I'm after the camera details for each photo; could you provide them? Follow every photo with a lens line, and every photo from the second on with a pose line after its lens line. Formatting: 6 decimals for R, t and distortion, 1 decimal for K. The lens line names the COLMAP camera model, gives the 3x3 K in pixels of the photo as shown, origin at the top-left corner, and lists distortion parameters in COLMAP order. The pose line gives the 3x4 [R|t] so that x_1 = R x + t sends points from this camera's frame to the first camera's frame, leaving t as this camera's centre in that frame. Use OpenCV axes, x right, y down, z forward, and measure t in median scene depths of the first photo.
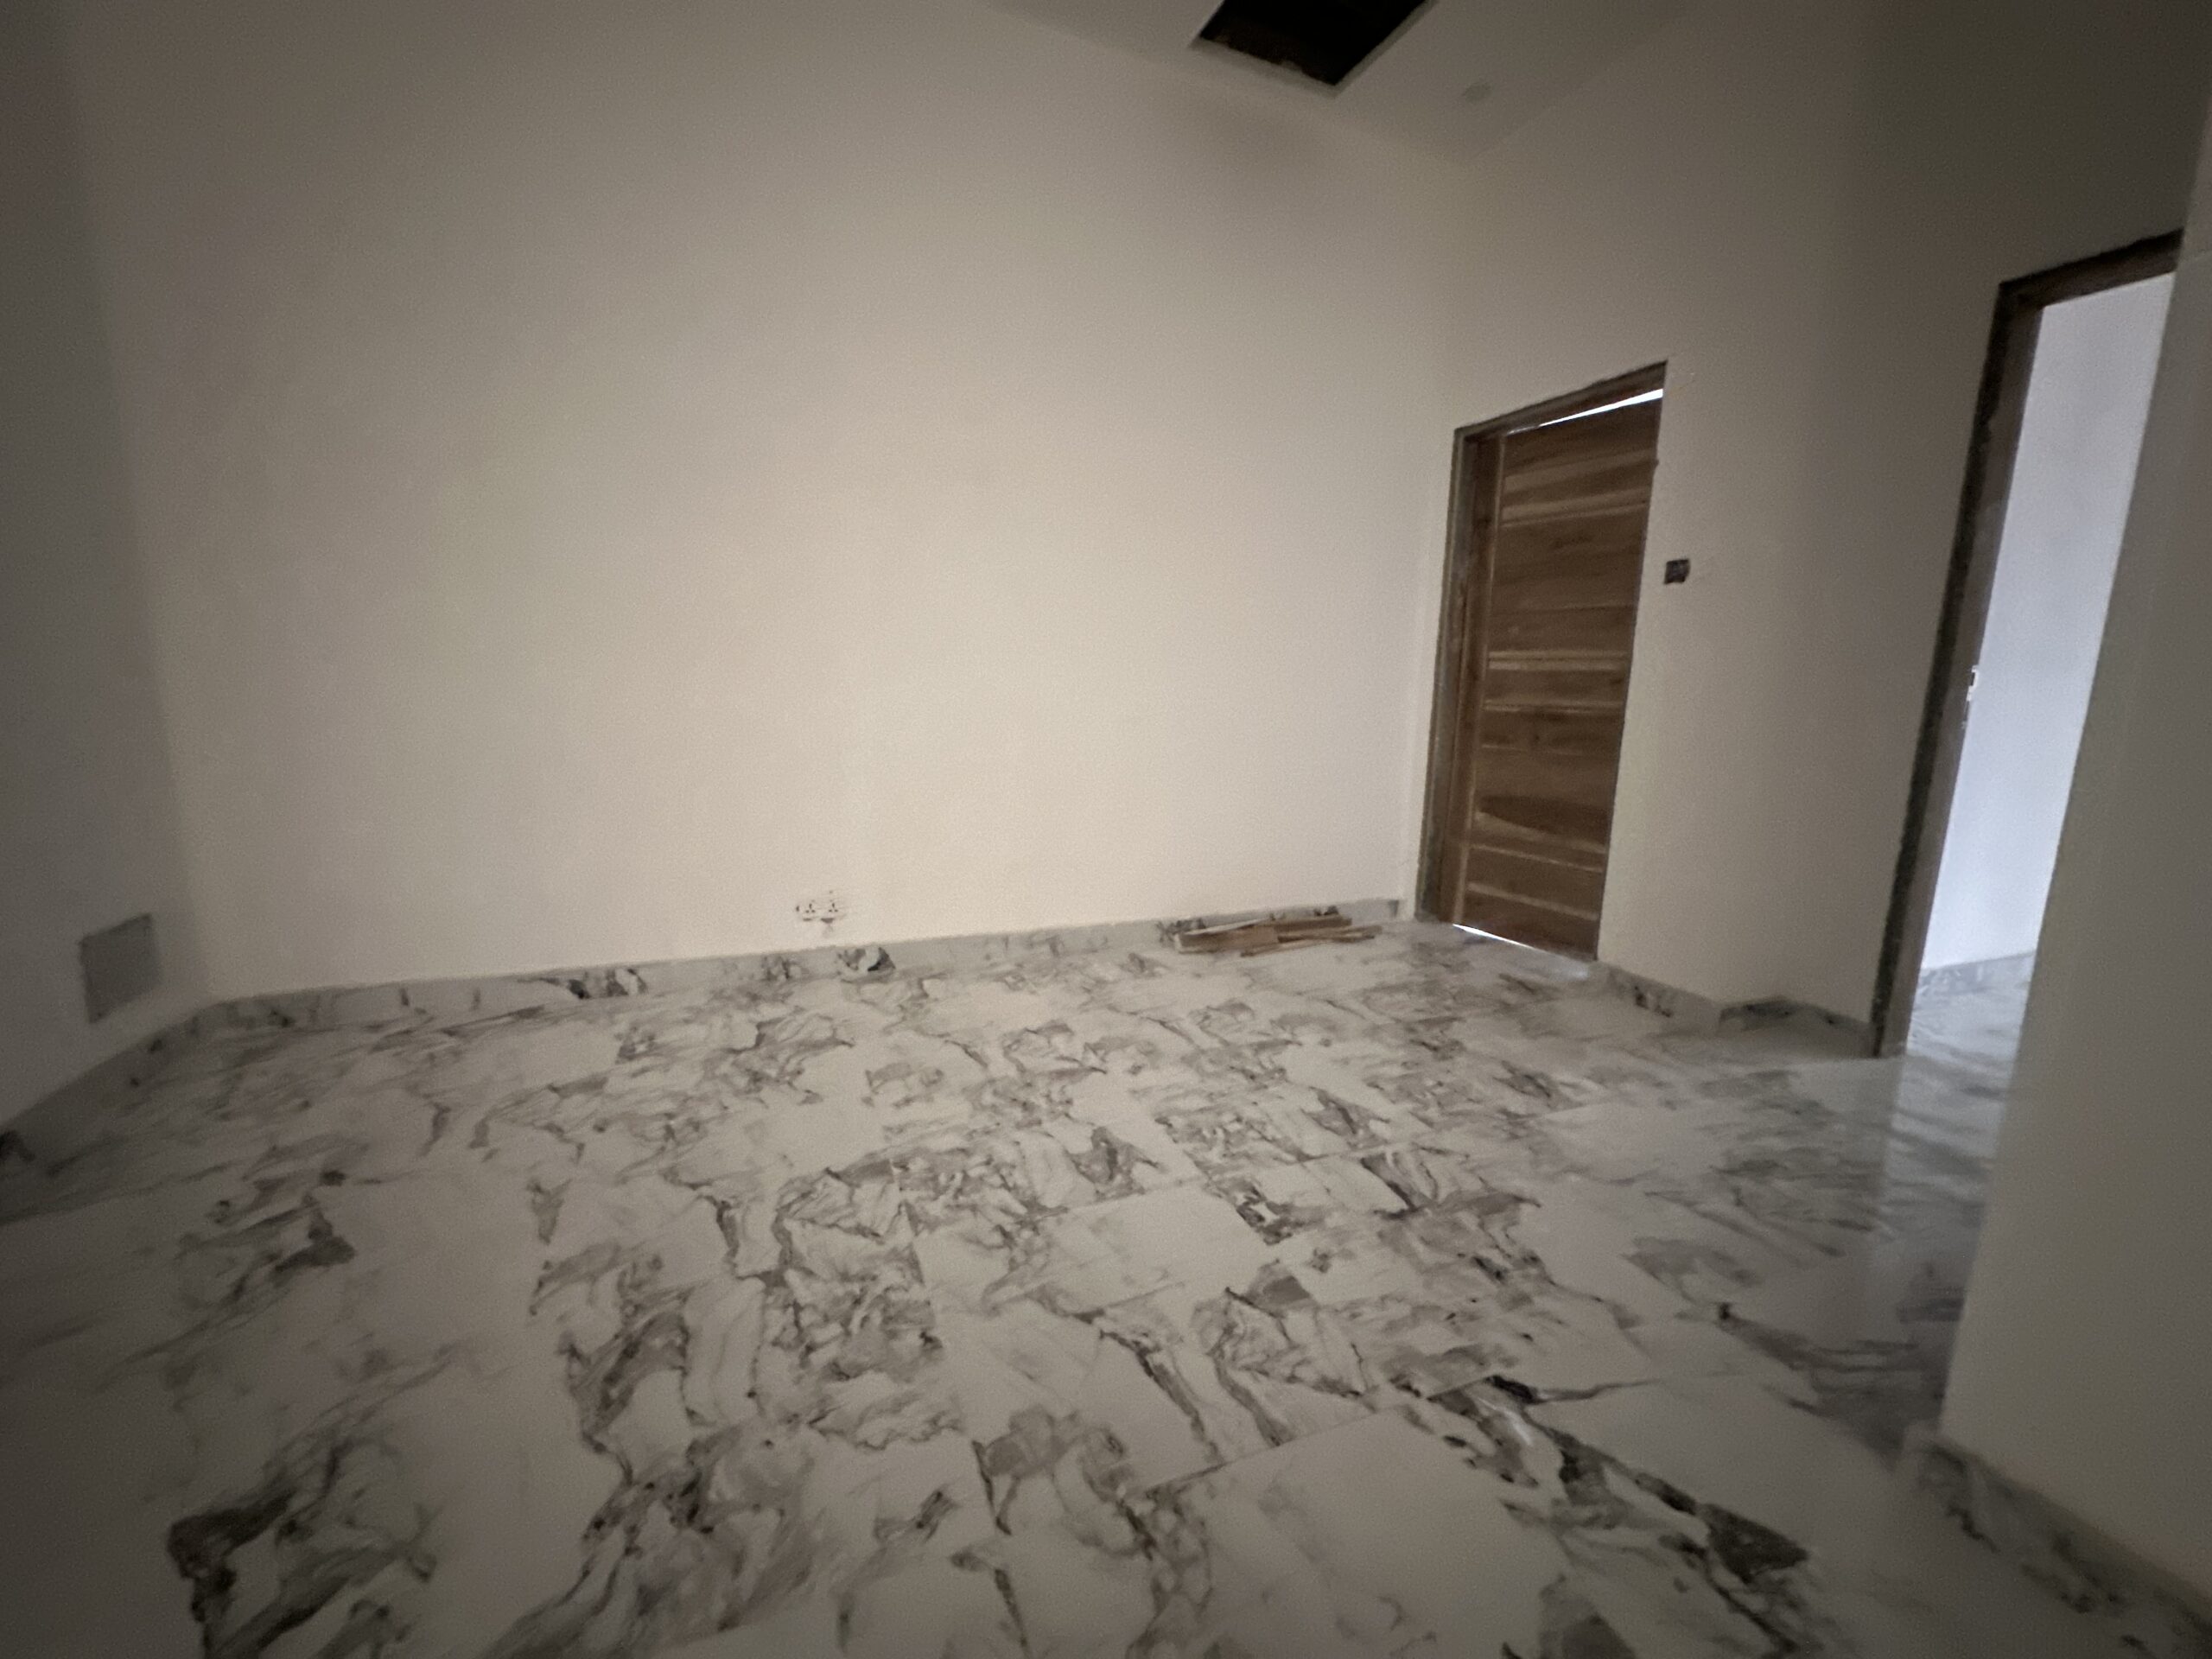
lens RADIAL K [[883.2, 0, 1108.8], [0, 883.2, 835.5], [0, 0, 1]] dist [-0.002318, 0.000605]
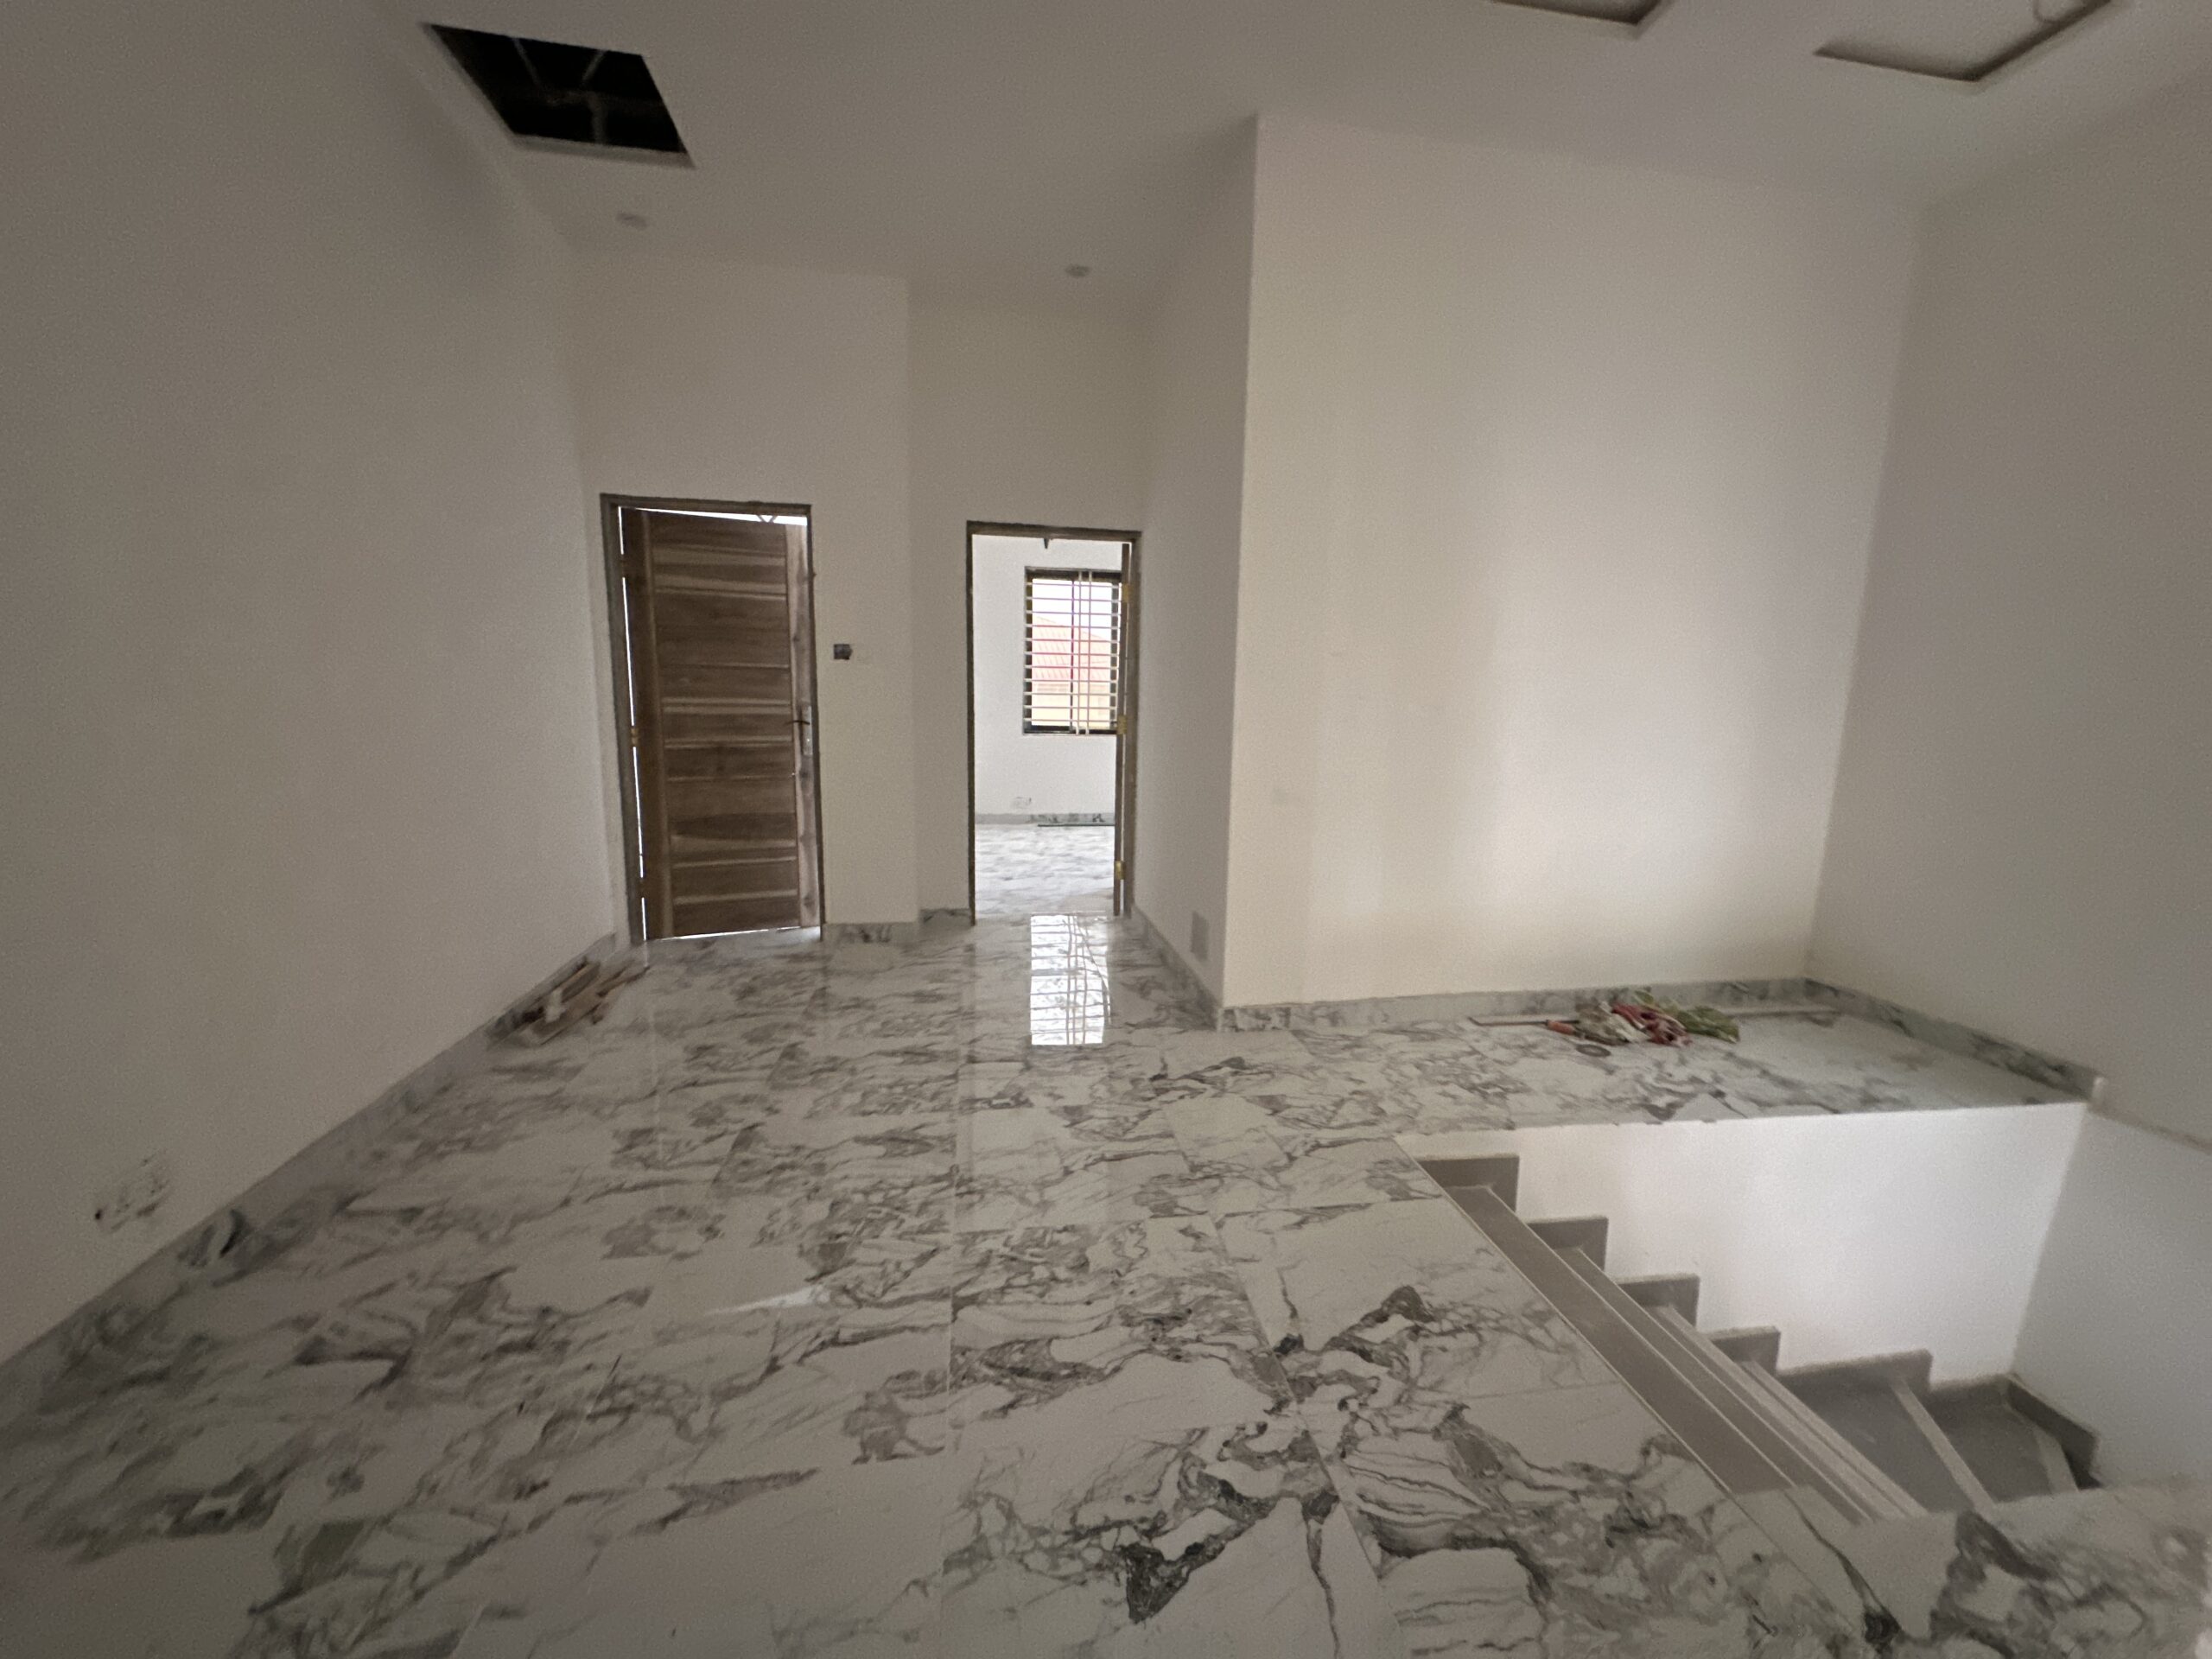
lens RADIAL K [[883.2, 0, 1104.4], [0, 883.2, 826.2], [0, 0, 1]] dist [-0.002318, 0.000605]
pose [[0.229147, -0.165876, 0.959154, -0.843748], [0.156071, 0.978886, 0.132002, -0.158441], [-0.960798, 0.119448, 0.250197, 0.269070]]
